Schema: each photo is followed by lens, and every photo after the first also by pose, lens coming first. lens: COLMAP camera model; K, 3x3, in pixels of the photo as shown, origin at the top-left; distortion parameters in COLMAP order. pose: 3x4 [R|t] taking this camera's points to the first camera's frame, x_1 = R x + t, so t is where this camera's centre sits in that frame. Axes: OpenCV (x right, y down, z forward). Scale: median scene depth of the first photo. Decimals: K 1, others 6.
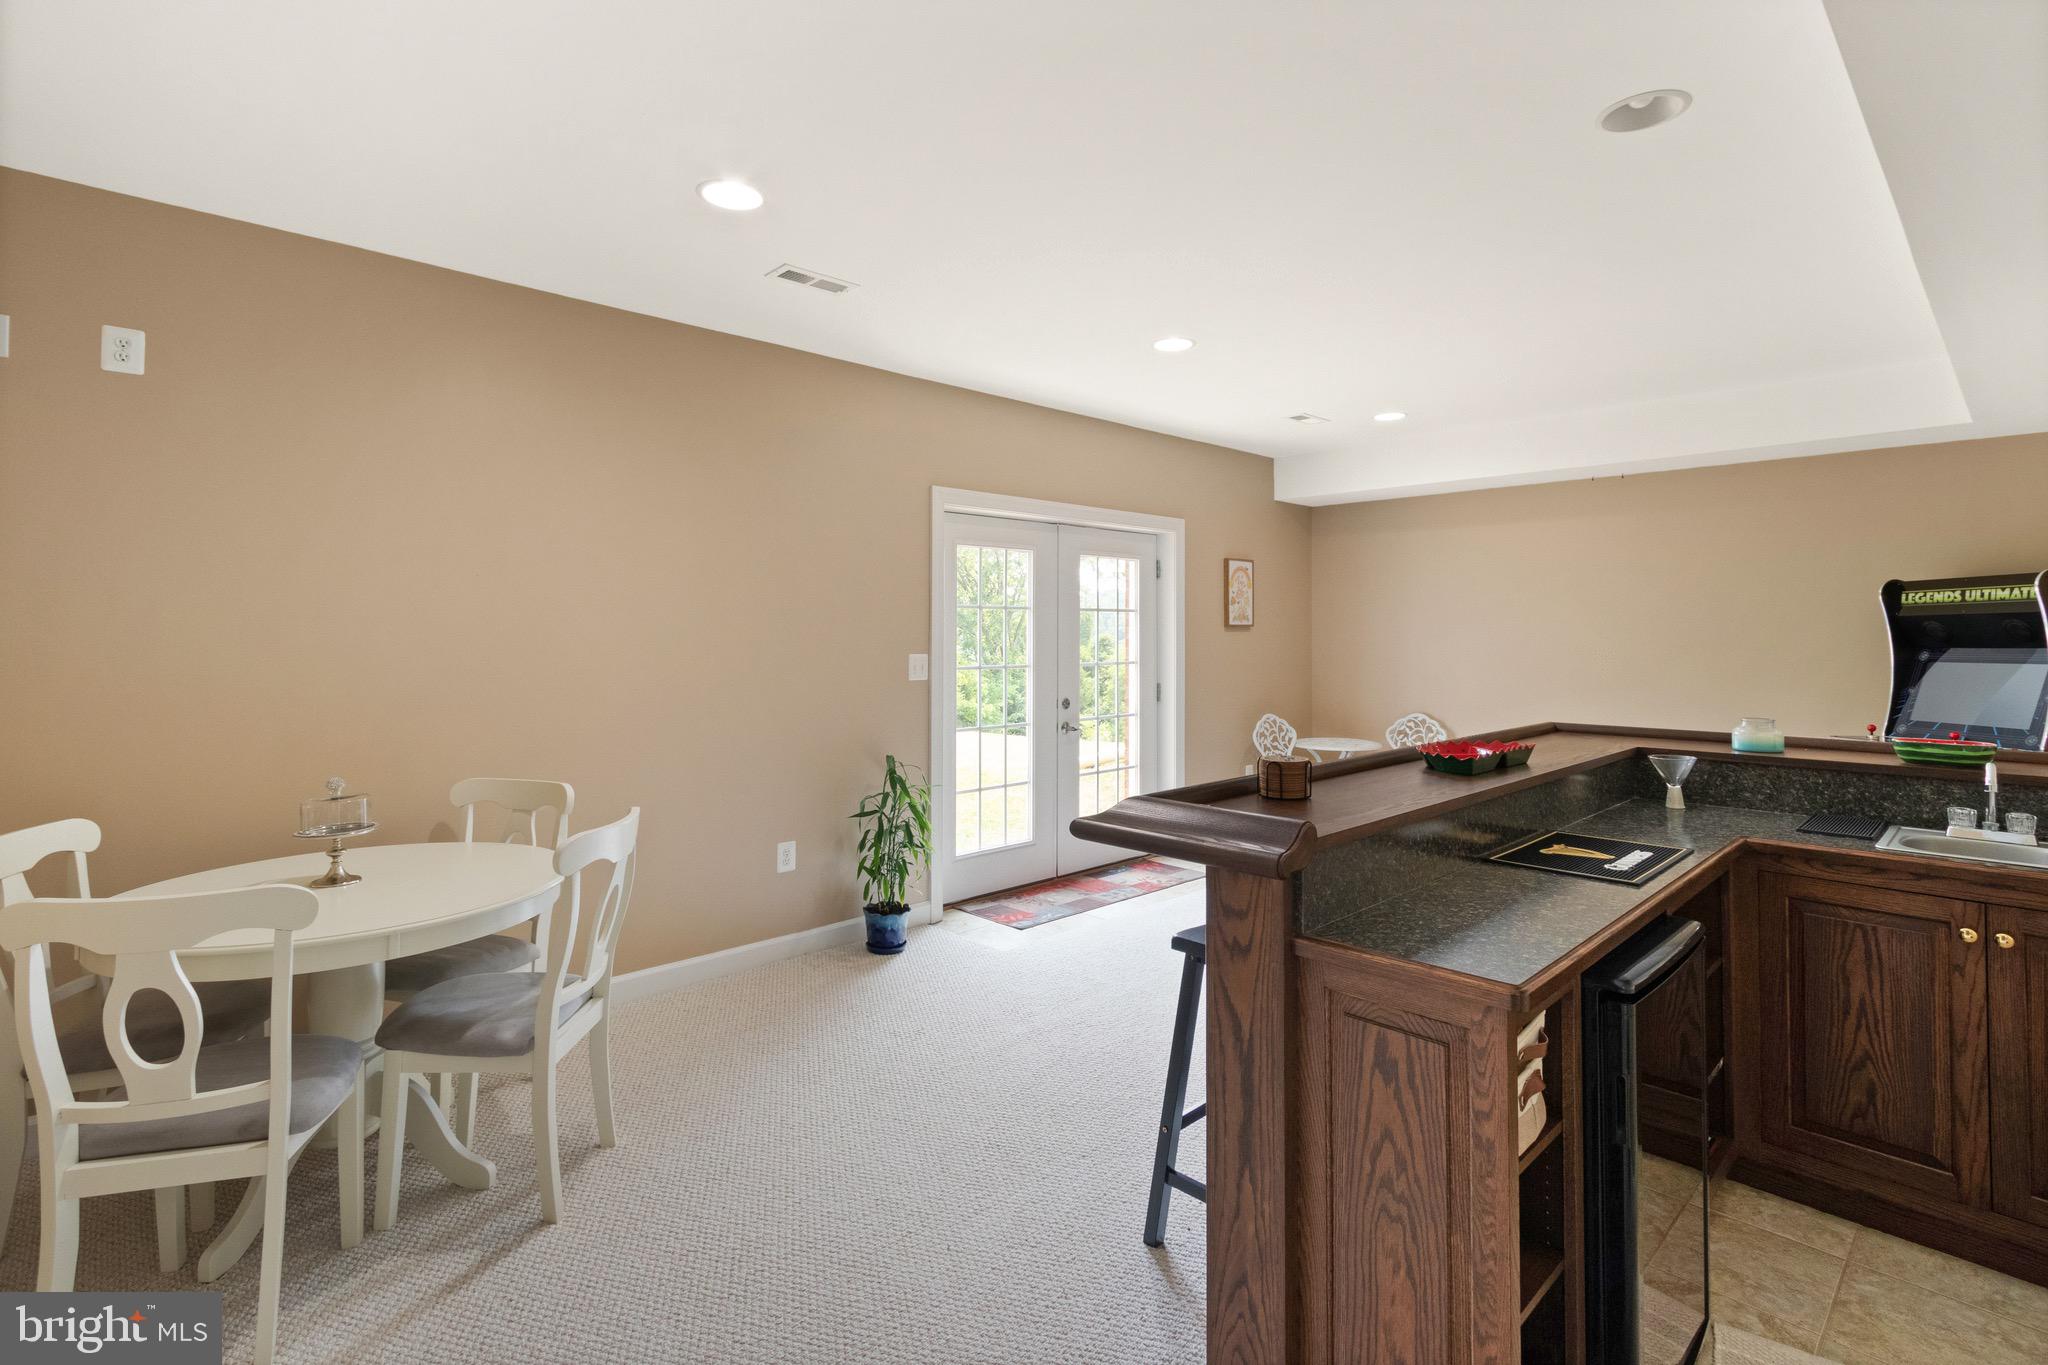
lens RADIAL K [[969.9, 0, 1021.1], [0, 969.9, 595.2], [0, 0, 1]] dist [0.000941, -0.000005]
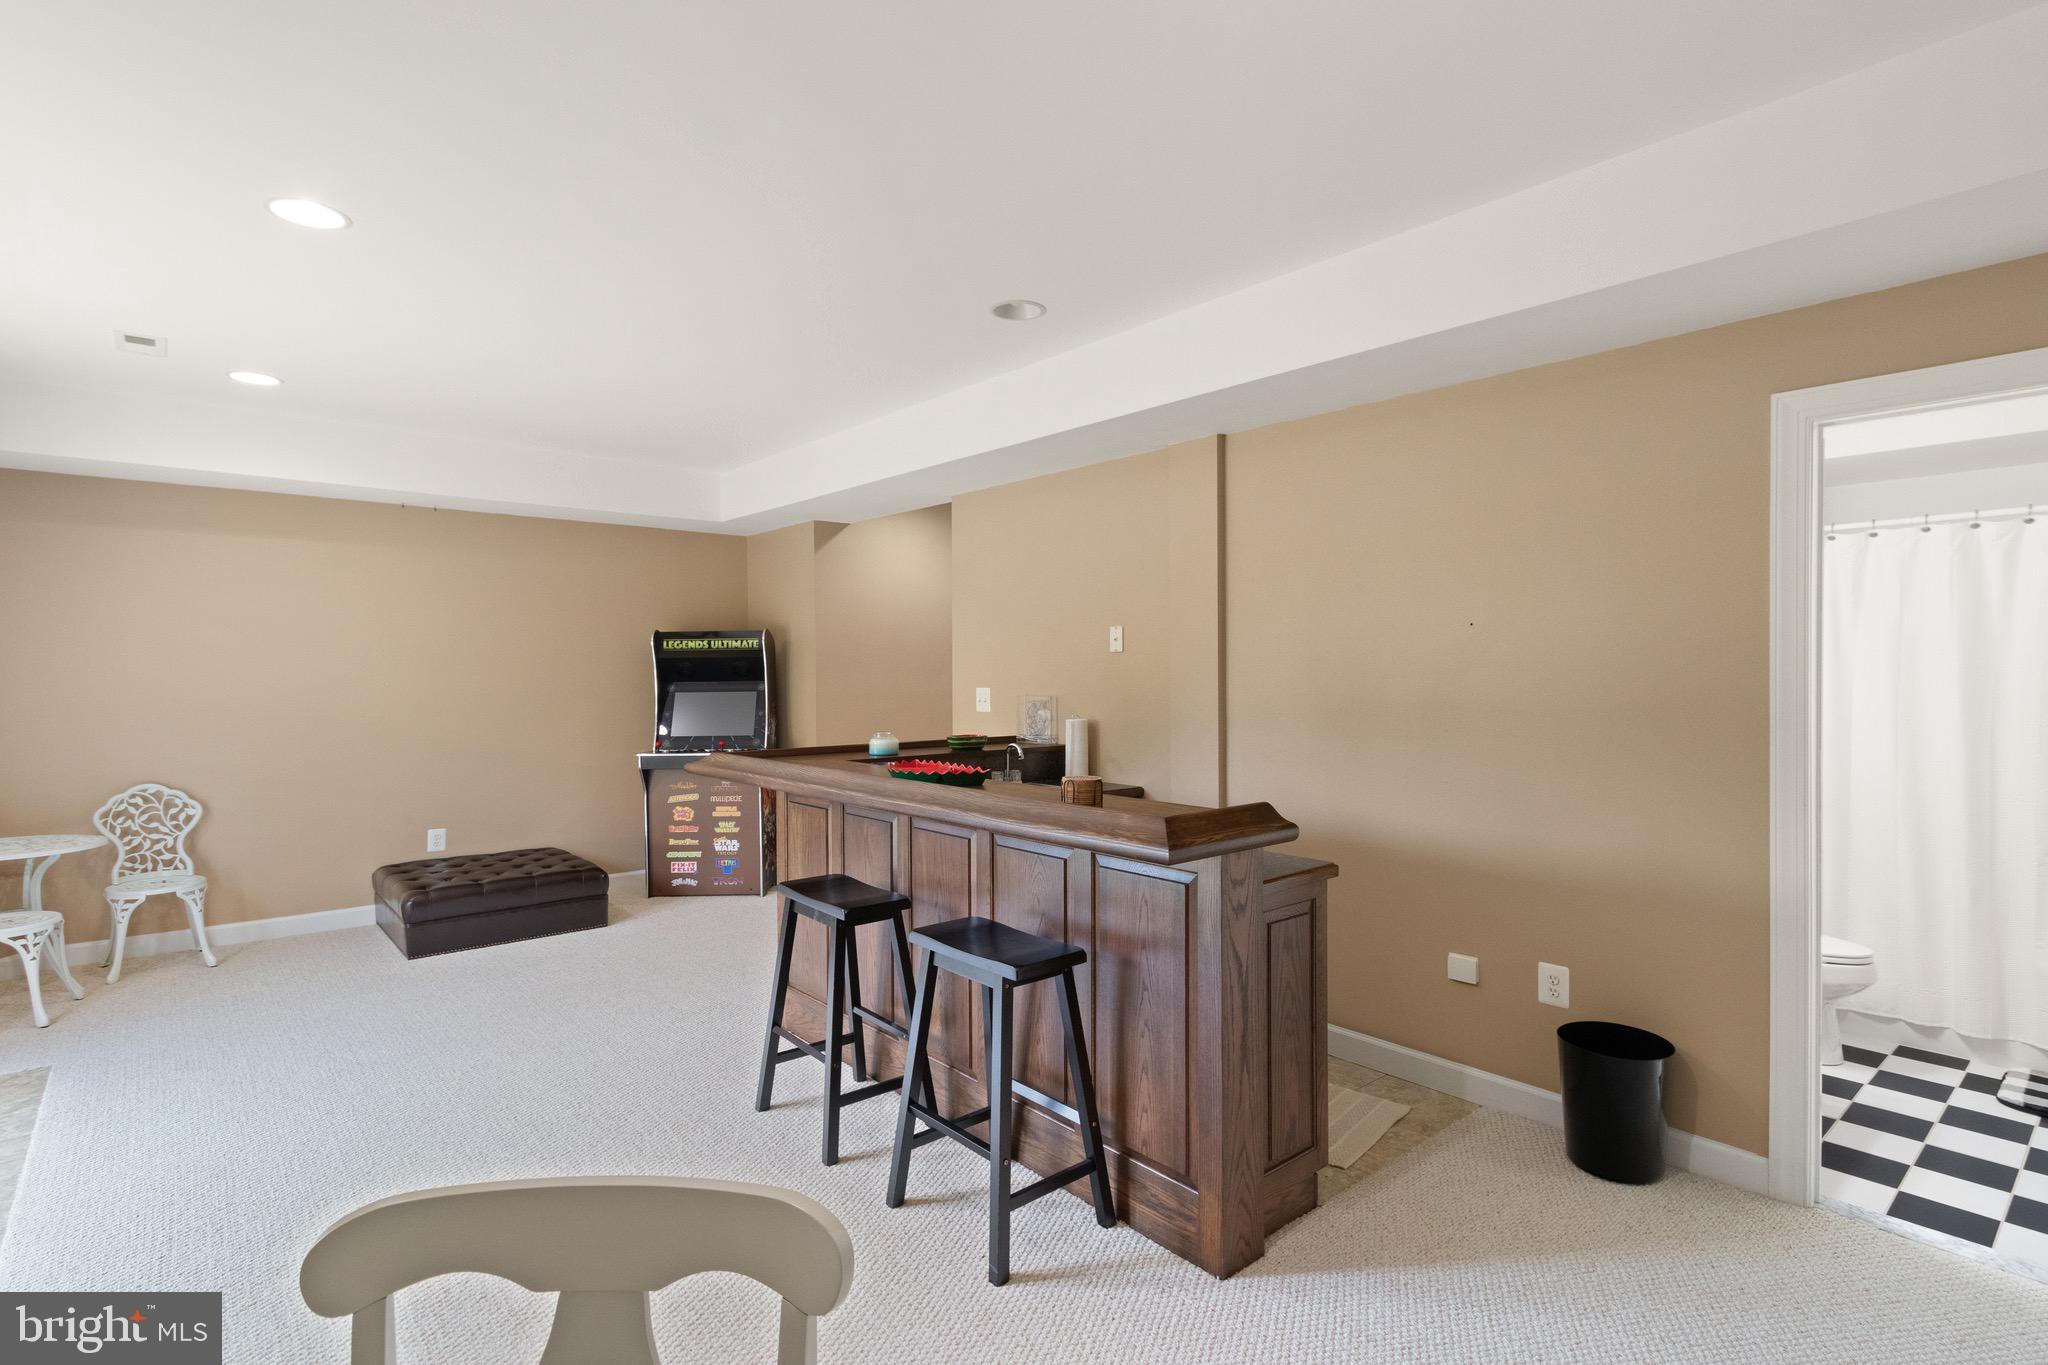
lens RADIAL K [[997.7, 0, 1024.0], [0, 997.7, 682.5], [0, 0, 1]] dist [-0.002301, -0.000751]
pose [[0.049710, -0.013338, 0.998675, -0.452741], [-0.036266, 0.999227, 0.015151, 0.017938], [-0.998105, -0.036971, 0.049188, 0.487869]]
